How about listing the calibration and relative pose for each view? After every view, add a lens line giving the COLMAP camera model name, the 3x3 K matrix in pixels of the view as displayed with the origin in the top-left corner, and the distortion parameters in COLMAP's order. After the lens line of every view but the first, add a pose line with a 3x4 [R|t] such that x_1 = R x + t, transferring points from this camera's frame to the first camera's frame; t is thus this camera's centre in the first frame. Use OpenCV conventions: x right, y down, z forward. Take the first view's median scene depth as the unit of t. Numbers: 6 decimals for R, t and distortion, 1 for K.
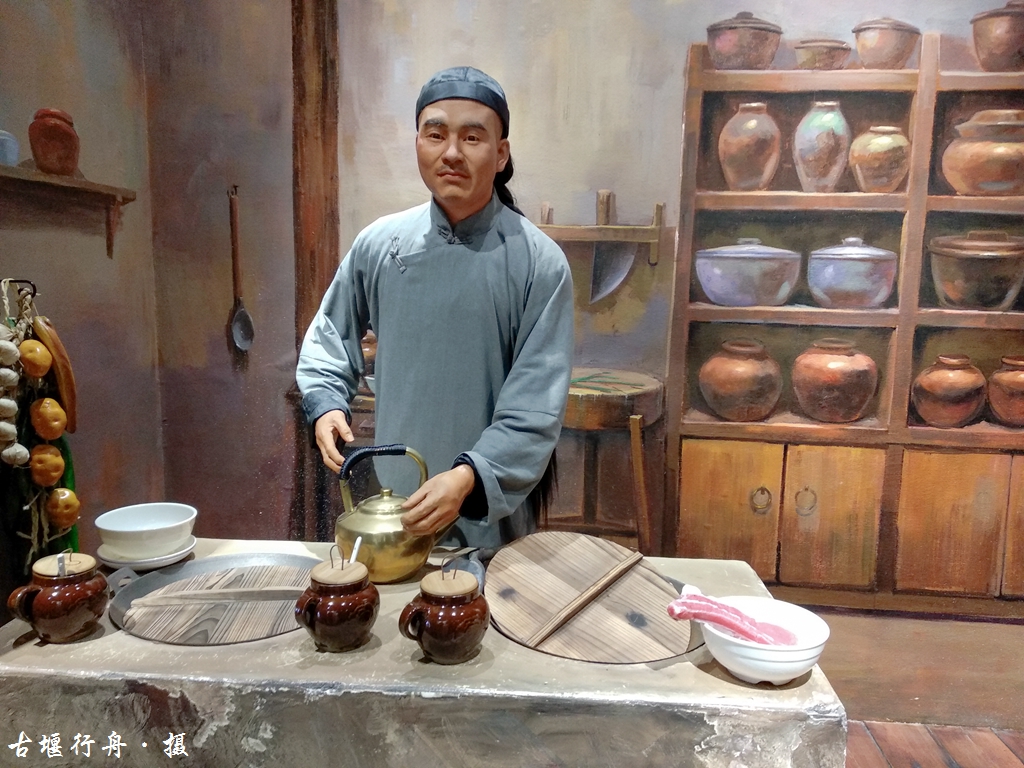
lens RADIAL K [[783.0, 0, 512.1], [0, 783.0, 390.1], [0, 0, 1]] dist [0.030411, -0.056146]
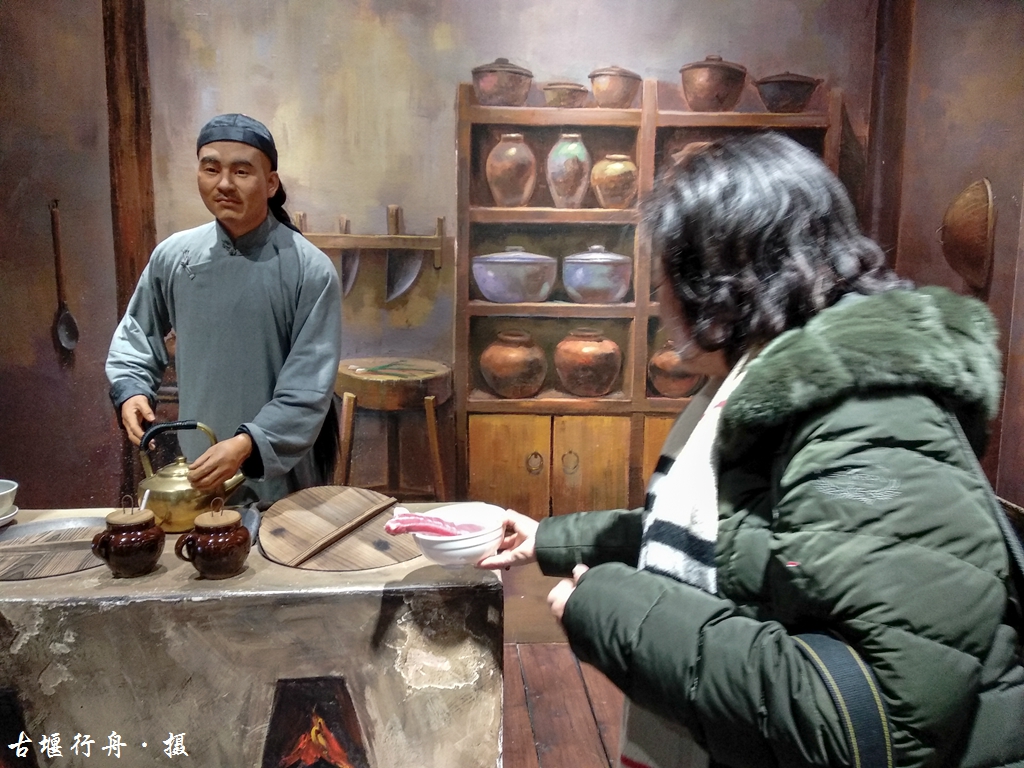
lens RADIAL K [[783.0, 0, 512.5], [0, 783.0, 391.6], [0, 0, 1]] dist [0.030411, -0.056146]
pose [[0.988543, -0.032751, 0.147347, 0.117336], [0.031882, 0.999458, 0.008256, 0.020627], [-0.147537, -0.003464, 0.989050, -0.196836]]
